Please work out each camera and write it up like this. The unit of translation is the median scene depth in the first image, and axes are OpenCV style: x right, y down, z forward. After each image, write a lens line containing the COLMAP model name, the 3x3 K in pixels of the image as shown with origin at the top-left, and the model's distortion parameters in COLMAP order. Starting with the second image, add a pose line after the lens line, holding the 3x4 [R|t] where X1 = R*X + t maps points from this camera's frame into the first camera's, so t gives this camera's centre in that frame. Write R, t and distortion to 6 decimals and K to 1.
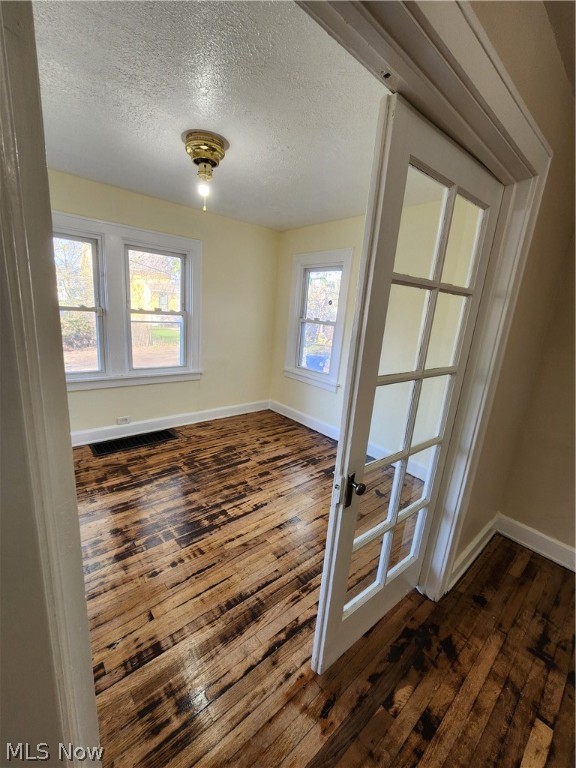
lens RADIAL K [[314.6, 0, 287.1], [0, 314.6, 384.1], [0, 0, 1]] dist [0.000334, 0.000080]
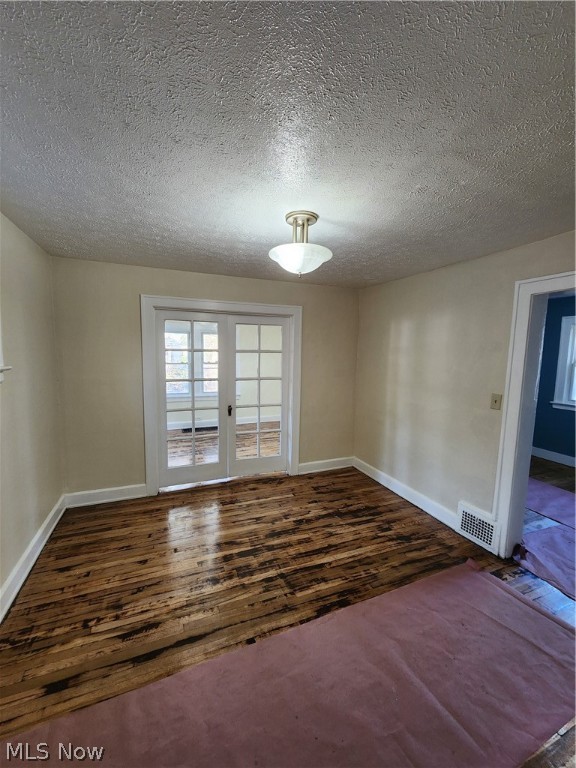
lens RADIAL K [[314.6, 0, 288.8], [0, 314.6, 386.4], [0, 0, 1]] dist [0.000334, 0.000080]
pose [[0.950611, -0.027605, -0.309155, 1.243498], [-0.015670, 0.990499, -0.136627, 0.352483], [0.309990, 0.134723, 0.941146, -1.377822]]
